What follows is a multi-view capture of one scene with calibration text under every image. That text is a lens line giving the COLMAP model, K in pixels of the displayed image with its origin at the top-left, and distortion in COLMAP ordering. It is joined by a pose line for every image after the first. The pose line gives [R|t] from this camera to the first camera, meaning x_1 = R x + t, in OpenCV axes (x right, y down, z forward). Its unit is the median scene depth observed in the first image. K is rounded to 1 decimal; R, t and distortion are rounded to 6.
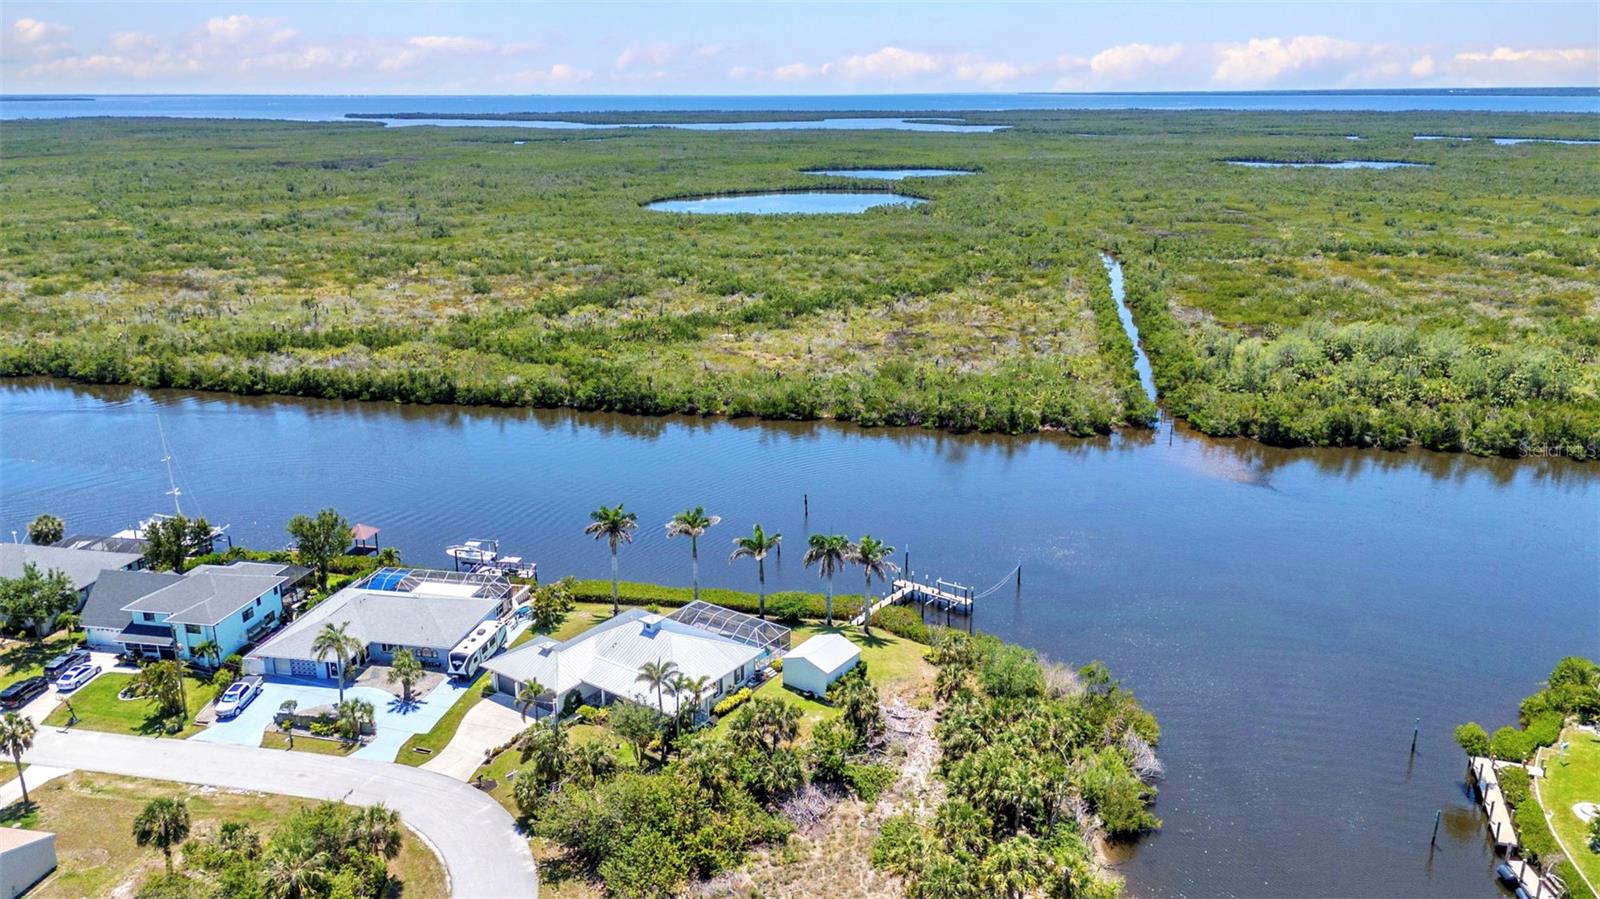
lens RADIAL K [[1172.7, 0, 800.0], [0, 1172.7, 449.5], [0, 0, 1]] dist [0.067758, -0.062910]
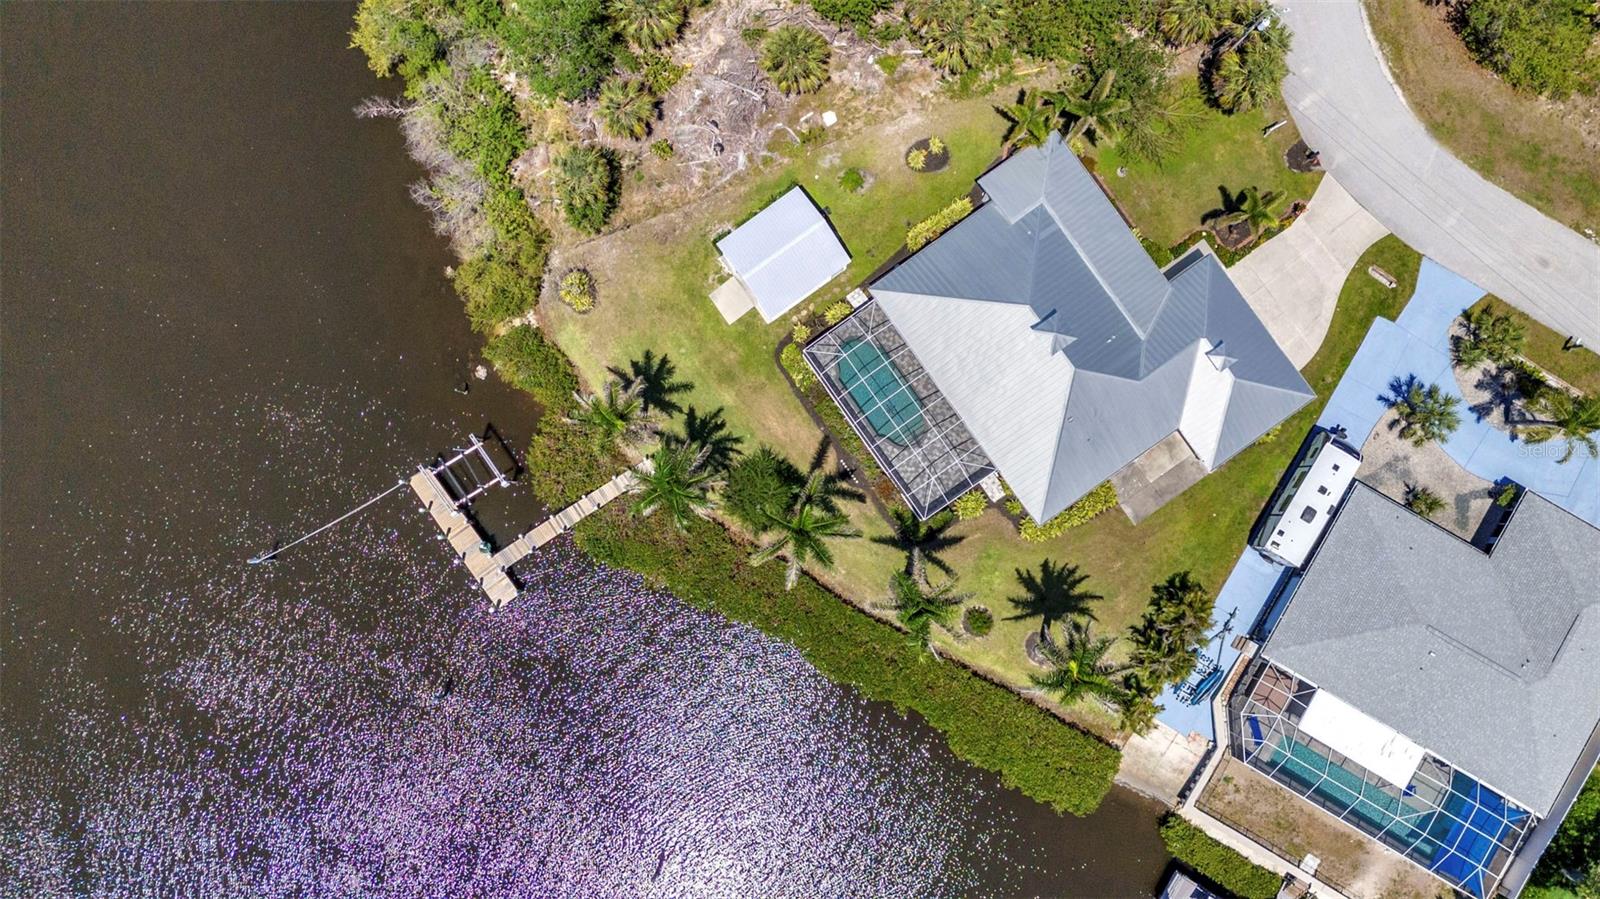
lens RADIAL K [[1172.7, 0, 800.0], [0, 1172.7, 449.5], [0, 0, 1]] dist [0.067758, -0.062910]
pose [[-0.943237, -0.330214, 0.035538, -0.024118], [0.111413, -0.213796, 0.970504, -0.230882], [-0.312876, 0.919375, 0.238451, 0.487160]]
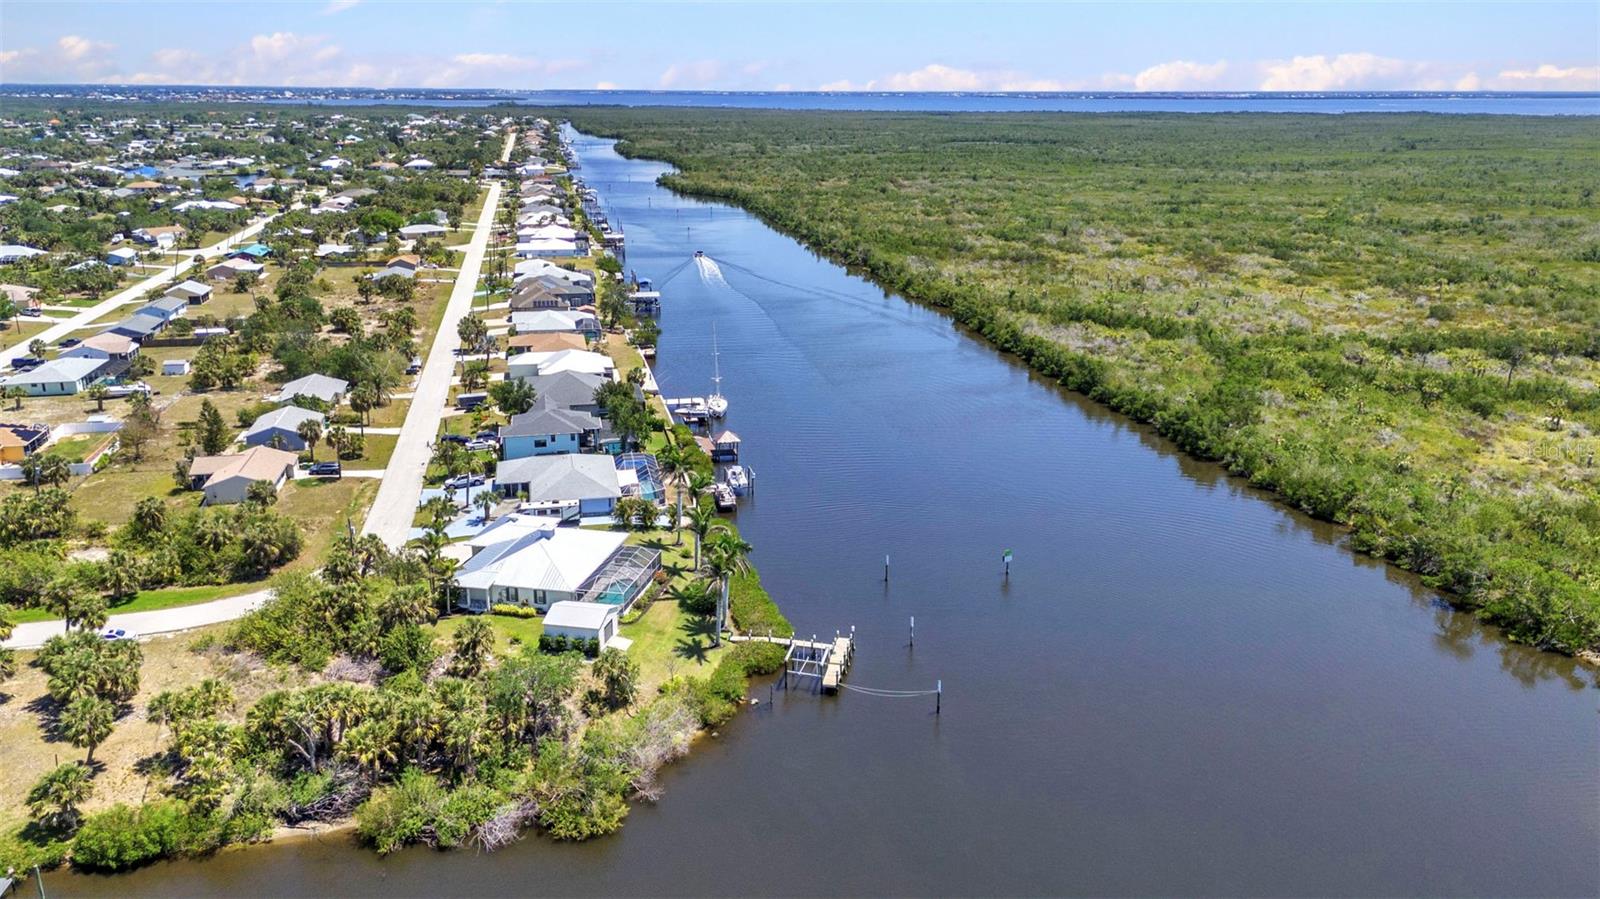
lens RADIAL K [[1172.7, 0, 800.0], [0, 1172.7, 449.5], [0, 0, 1]] dist [0.067758, -0.062910]
pose [[0.396116, 0.273797, -0.876429, 0.502672], [-0.271947, 0.946665, 0.172828, -0.102722], [0.877005, 0.169882, 0.449448, 0.347817]]
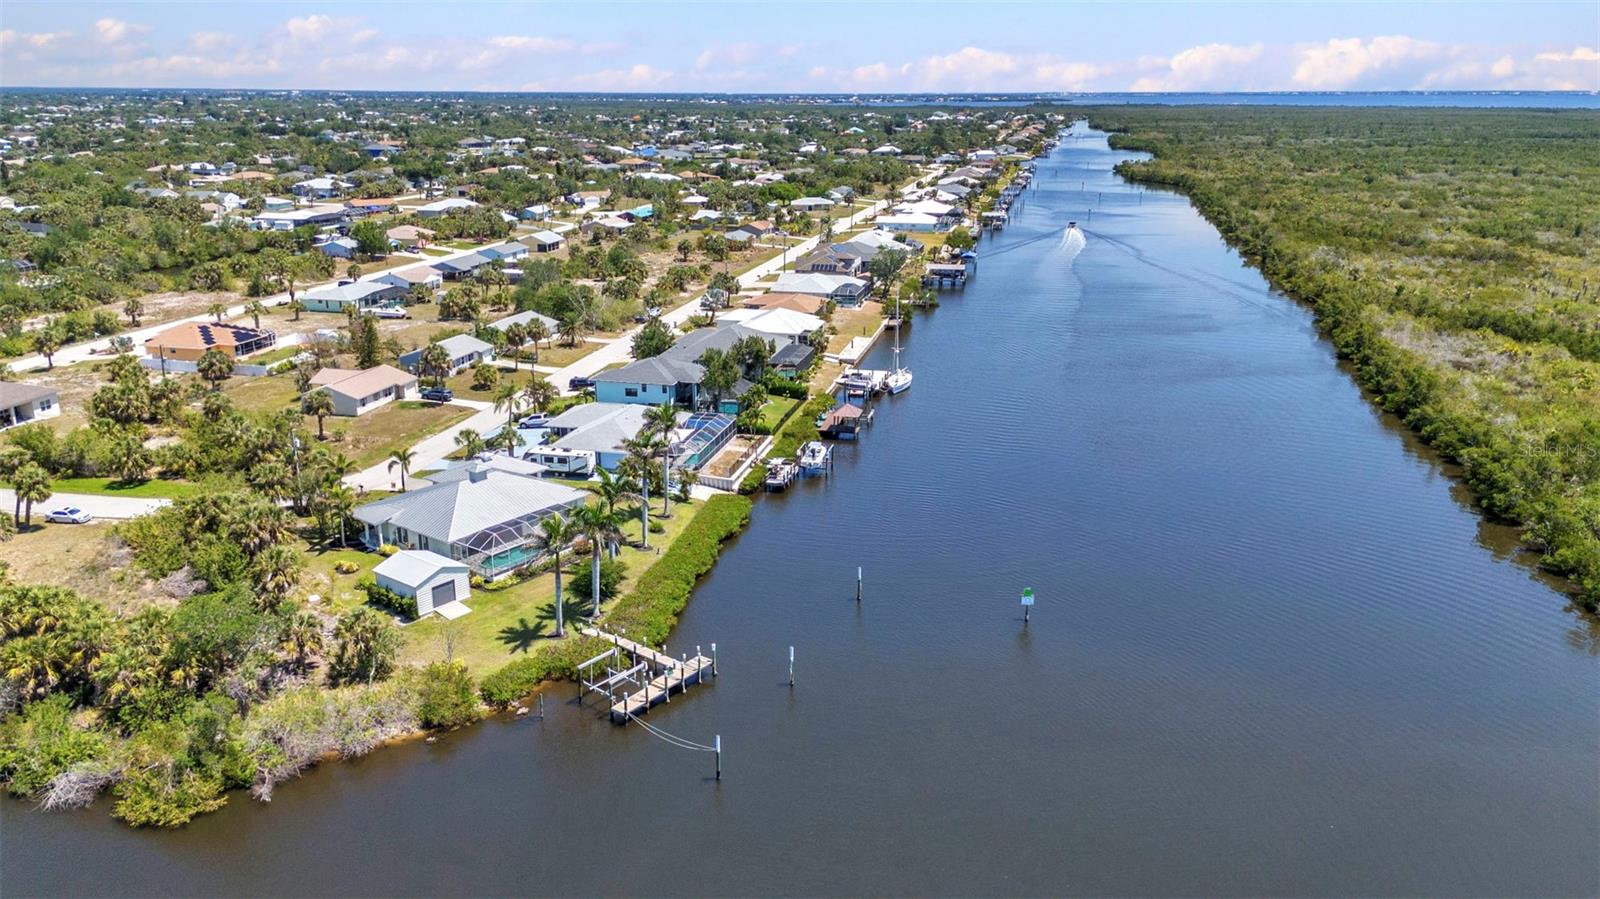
lens RADIAL K [[1172.7, 0, 800.0], [0, 1172.7, 449.5], [0, 0, 1]] dist [0.067758, -0.062910]
pose [[-0.038455, 0.293765, -0.955104, 0.428519], [-0.291099, 0.911061, 0.291940, -0.128982], [0.955920, 0.289256, 0.050480, 0.619666]]
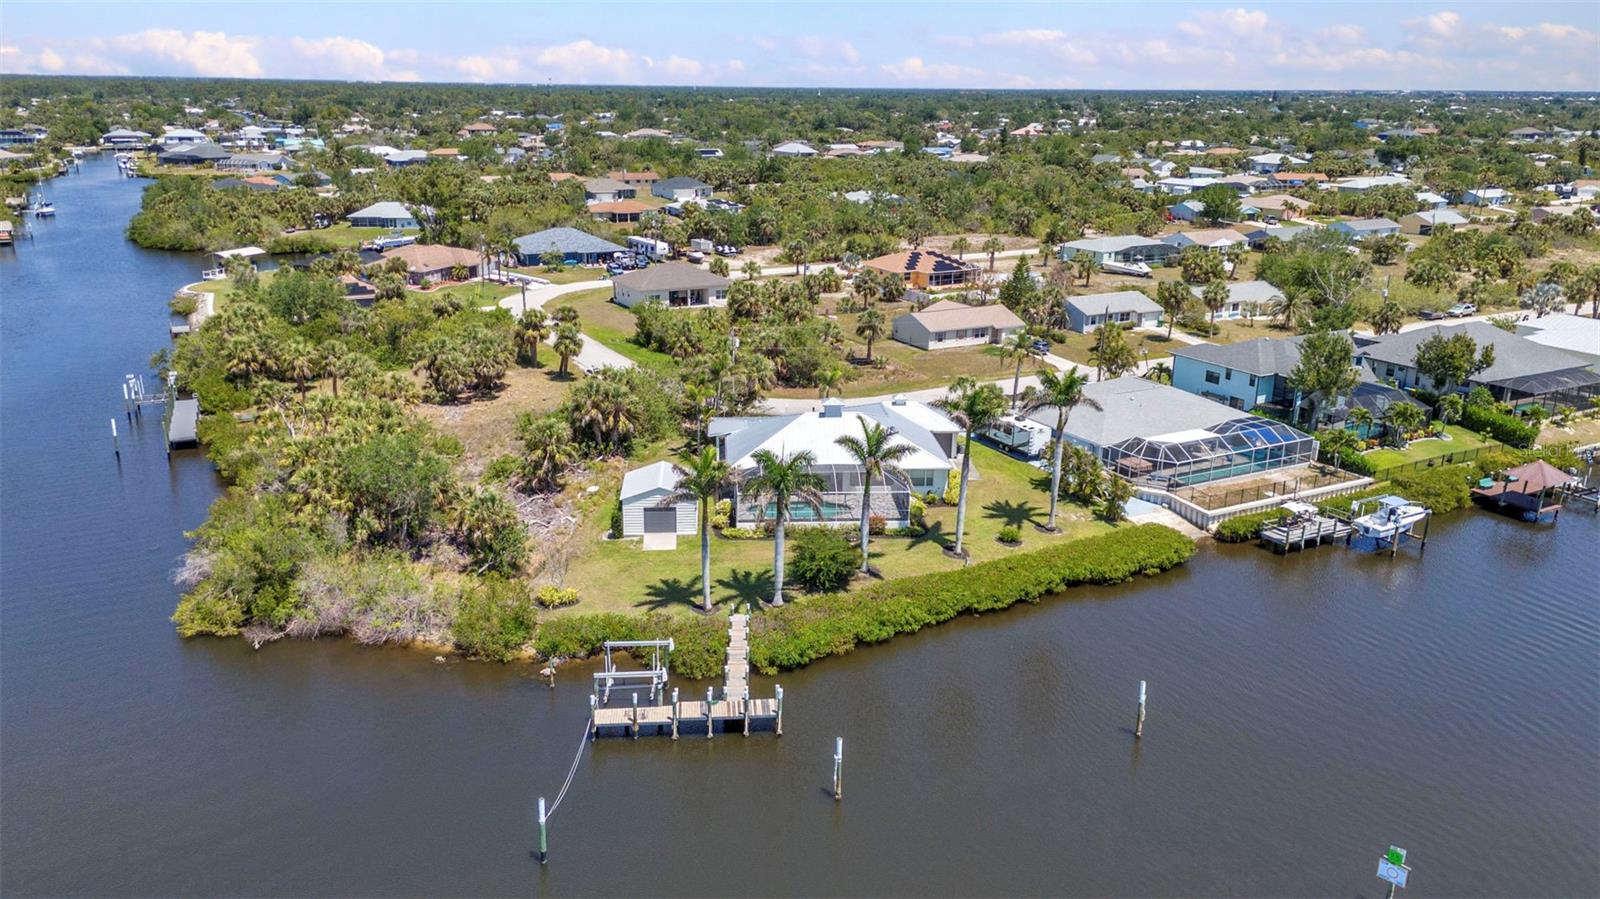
lens RADIAL K [[1171.4, 0, 800.0], [0, 1171.4, 449.5], [0, 0, 1]] dist [0.095092, -0.135057]
pose [[-0.774284, 0.182584, -0.605927, 0.204964], [-0.188713, 0.847296, 0.496464, -0.120213], [0.604046, 0.498751, -0.621592, 0.776804]]
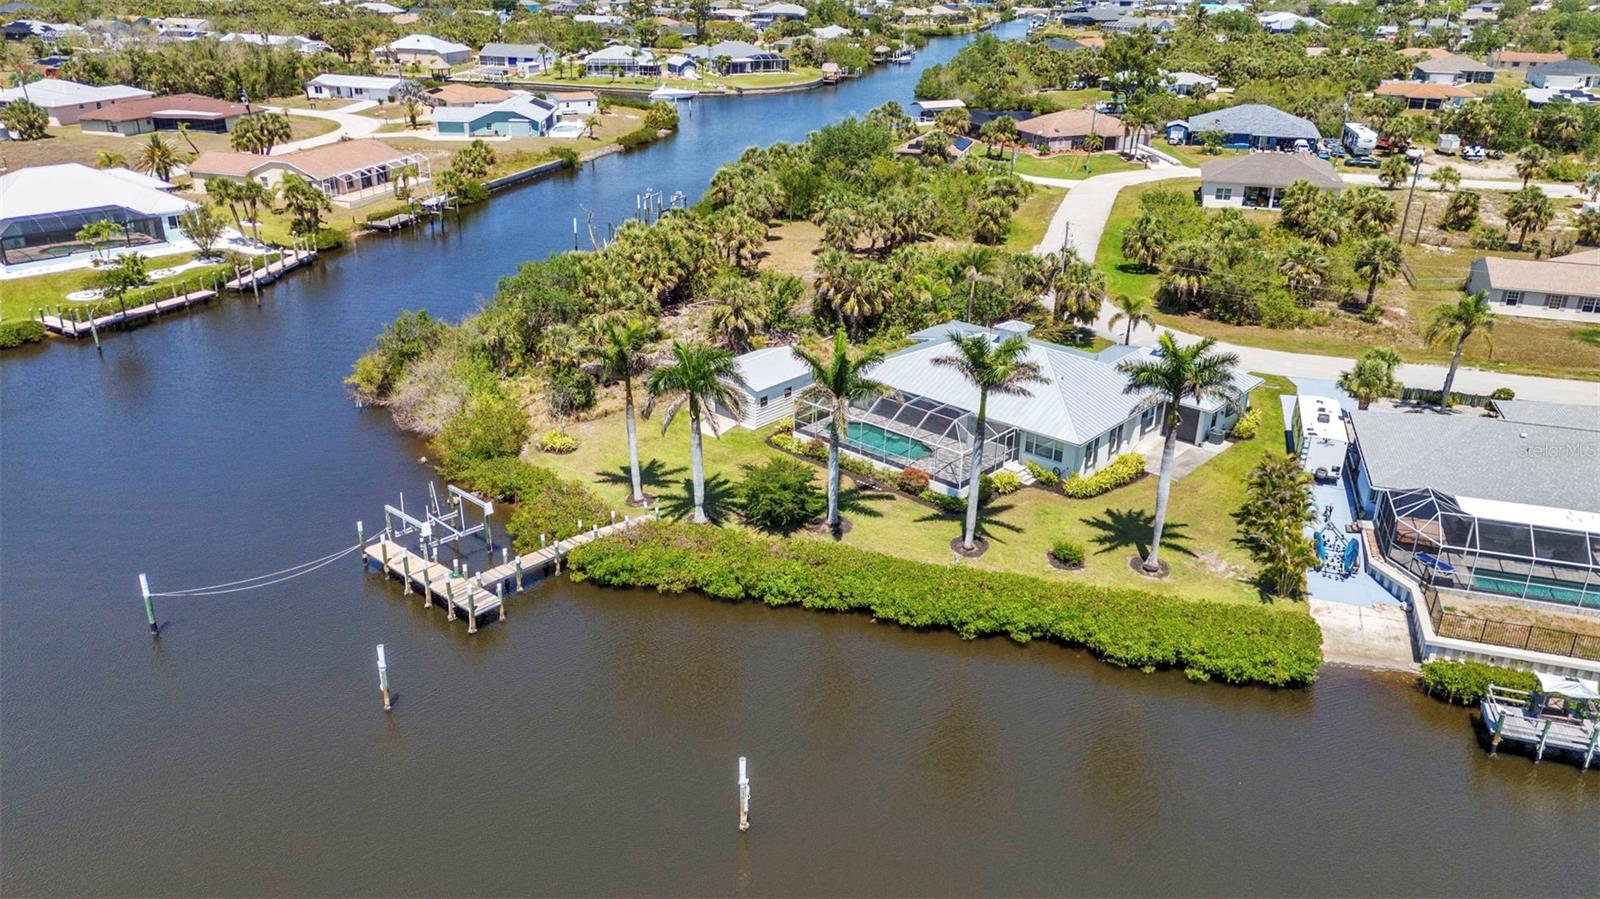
lens RADIAL K [[1172.7, 0, 800.0], [0, 1172.7, 449.5], [0, 0, 1]] dist [0.067758, -0.062910]
pose [[-0.993340, -0.052607, 0.102508, -0.040247], [0.025408, 0.767764, 0.640229, -0.114042], [-0.112382, 0.638569, -0.761314, 0.793689]]
